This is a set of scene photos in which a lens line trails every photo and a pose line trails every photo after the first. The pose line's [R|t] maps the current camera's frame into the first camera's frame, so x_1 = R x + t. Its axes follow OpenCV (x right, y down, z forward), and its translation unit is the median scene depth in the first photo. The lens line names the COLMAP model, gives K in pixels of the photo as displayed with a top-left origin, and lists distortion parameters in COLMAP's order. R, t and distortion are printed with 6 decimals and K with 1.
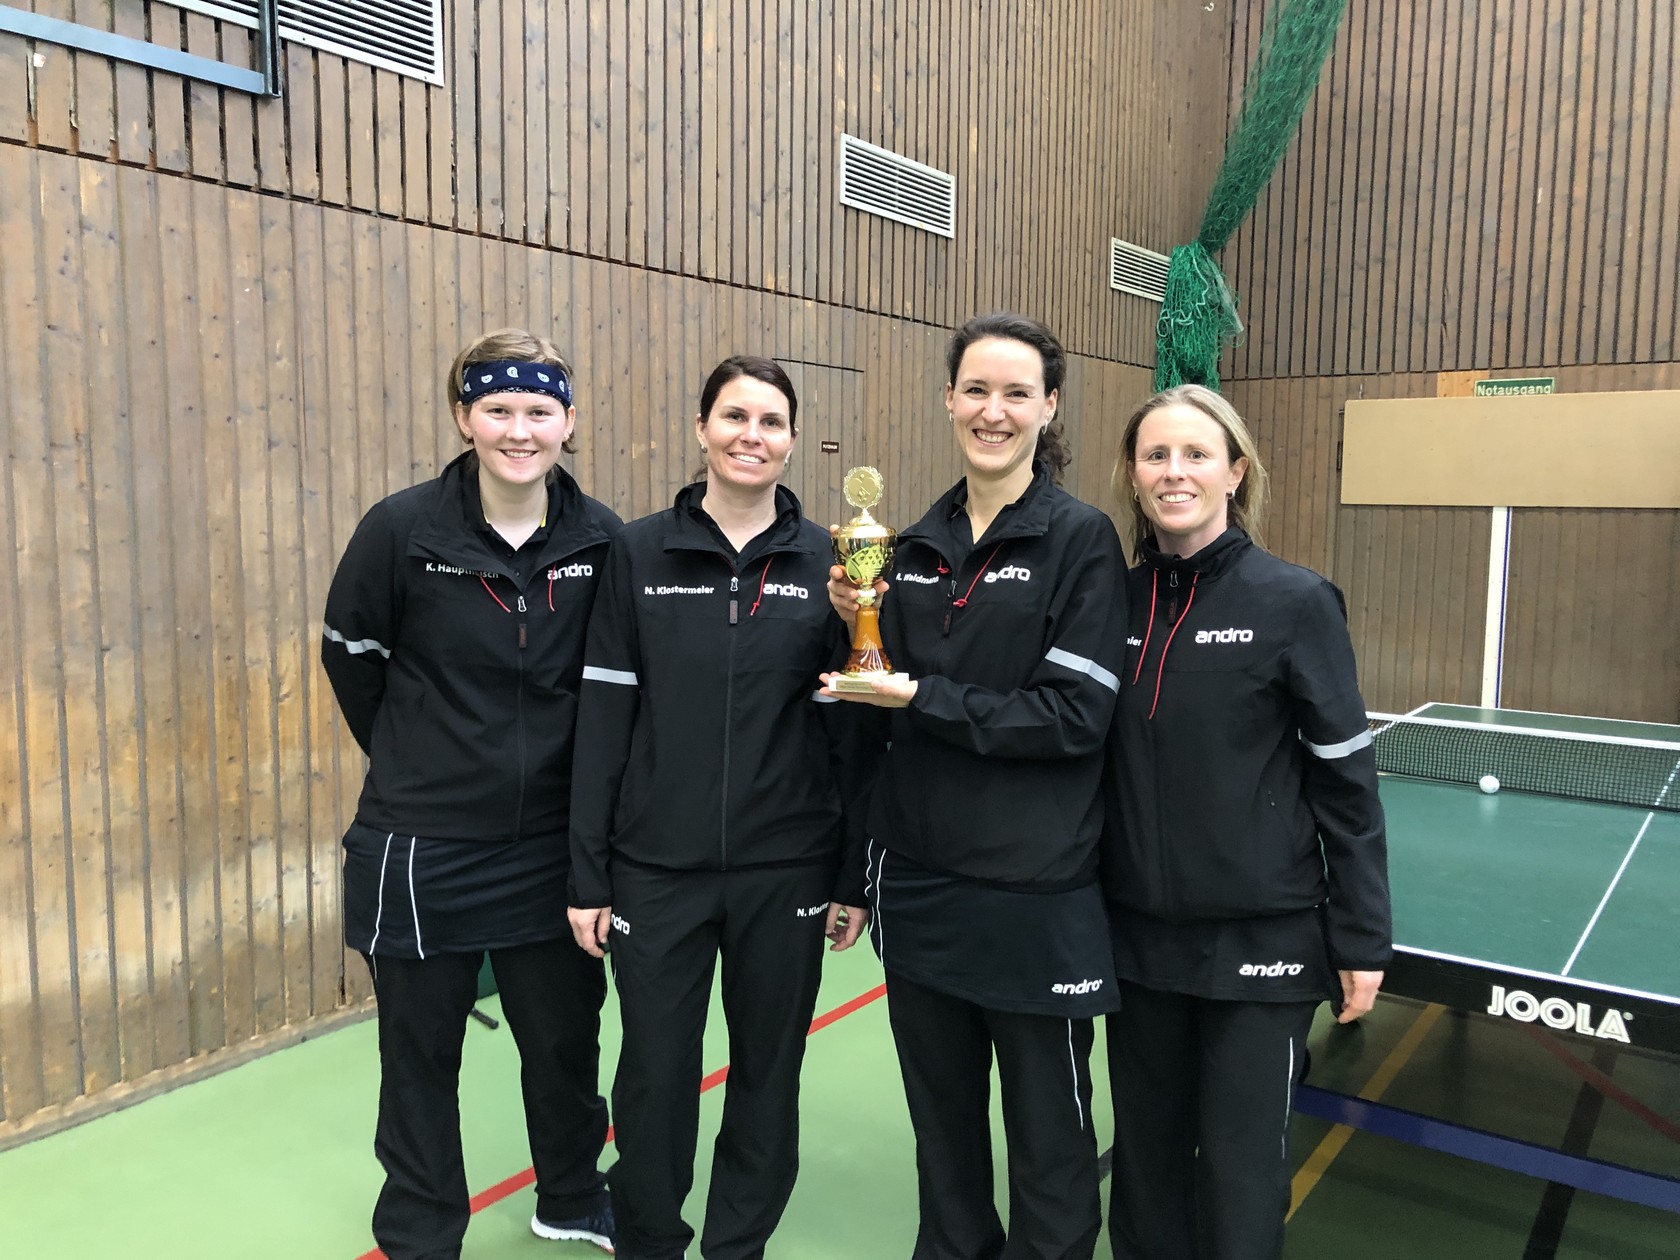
lens RADIAL K [[1389.4, 0, 833.0], [0, 1389.4, 635.2], [0, 0, 1]] dist [0.032777, -0.024830]
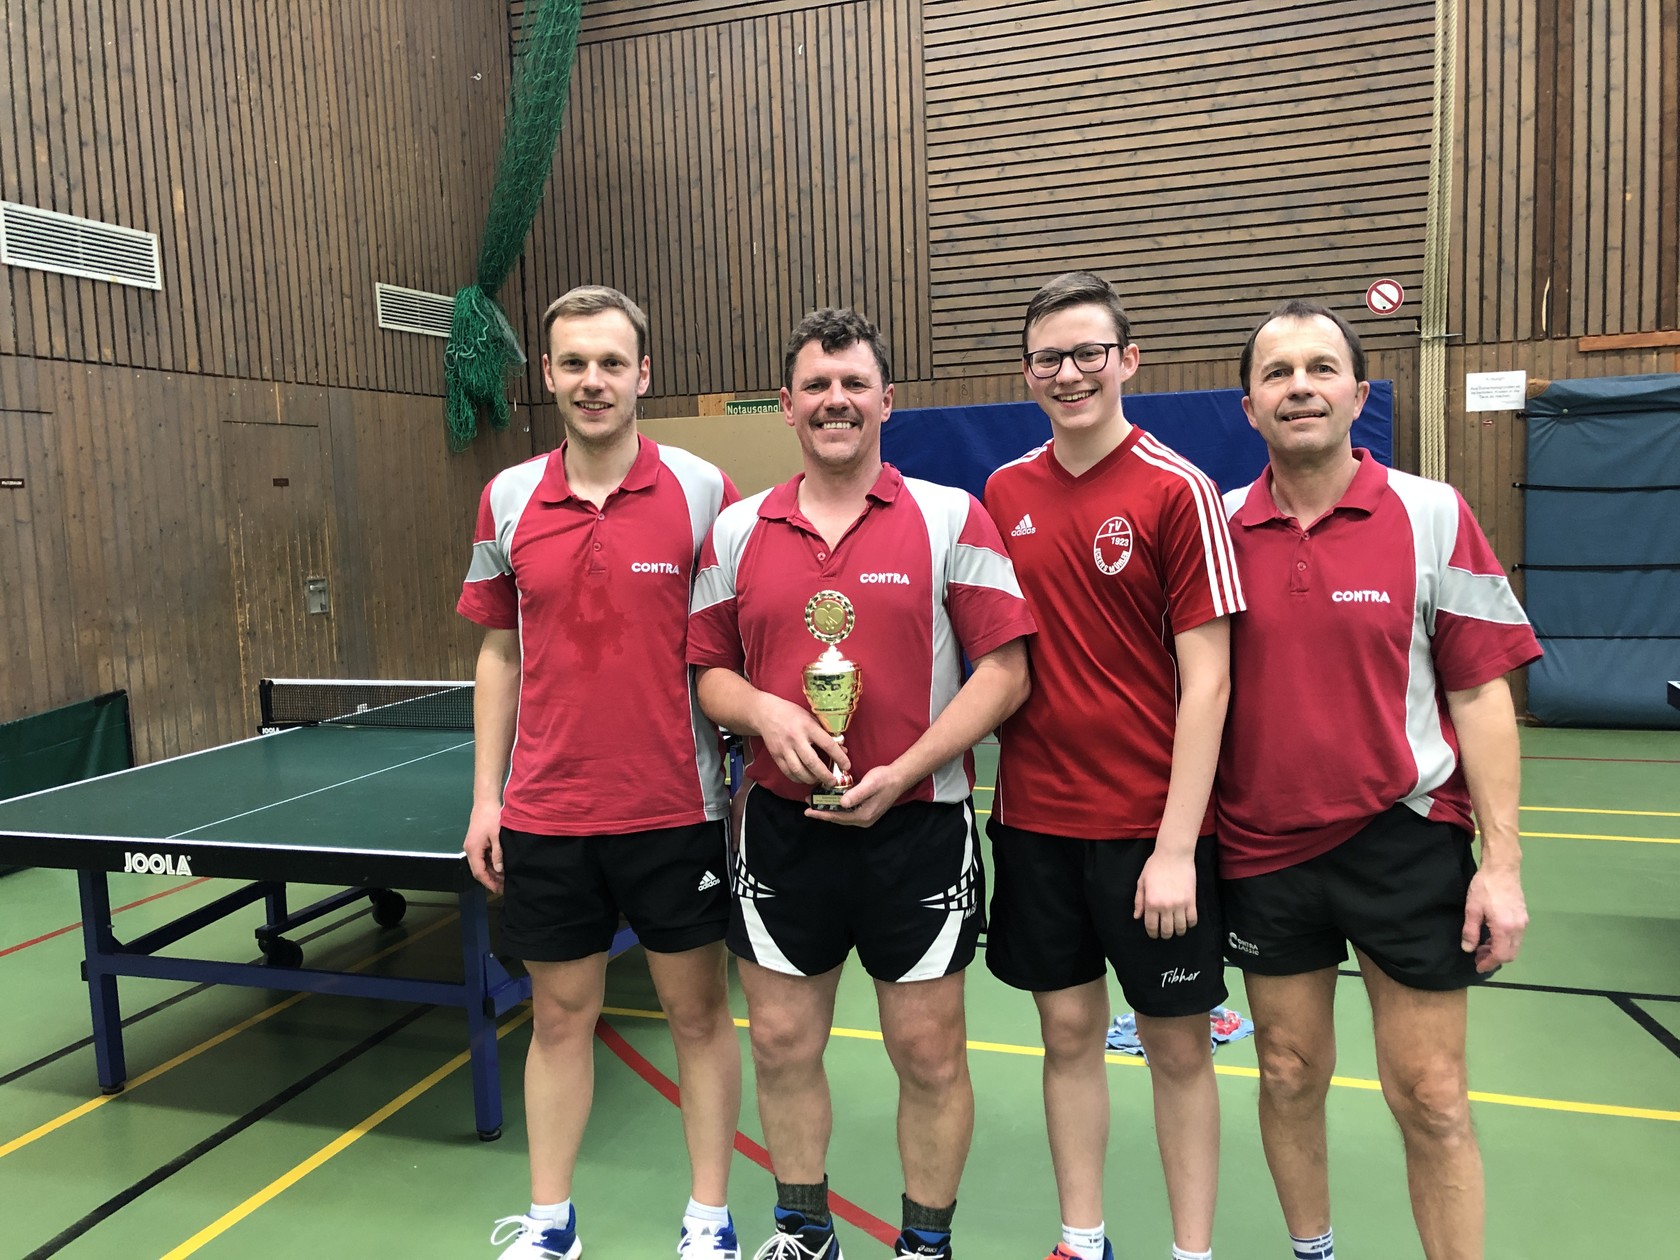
lens RADIAL K [[1389.4, 0, 847.4], [0, 1389.4, 637.9], [0, 0, 1]] dist [0.032777, -0.024830]
pose [[0.958518, -0.073999, 0.275260, 0.314204], [0.075188, 0.997150, 0.006244, 0.028646], [-0.274938, 0.014711, 0.961349, -0.242076]]
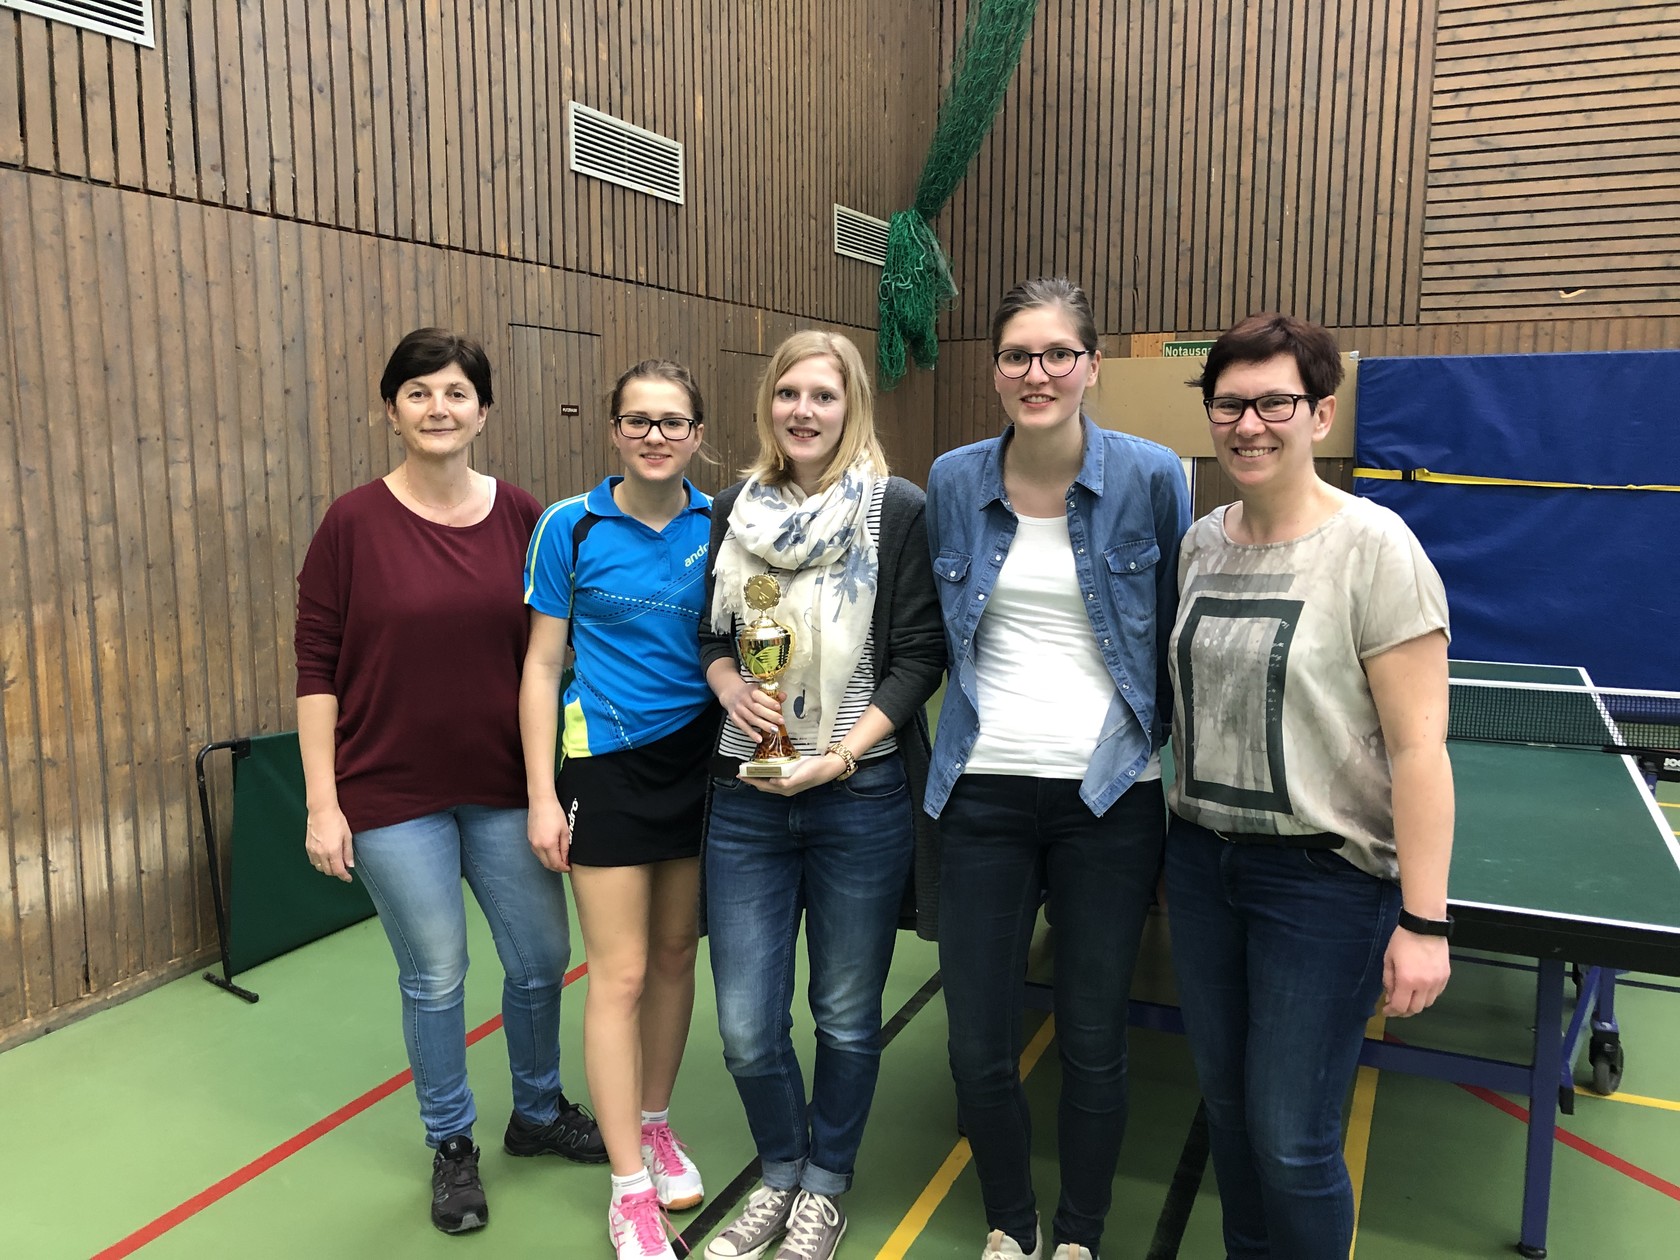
lens RADIAL K [[1389.4, 0, 842.8], [0, 1389.4, 618.3], [0, 0, 1]] dist [0.032777, -0.024830]
pose [[0.980661, -0.034750, 0.192607, -0.007492], [0.029752, 0.999143, 0.028786, -0.007058], [-0.193442, -0.022499, 0.980854, -0.040717]]
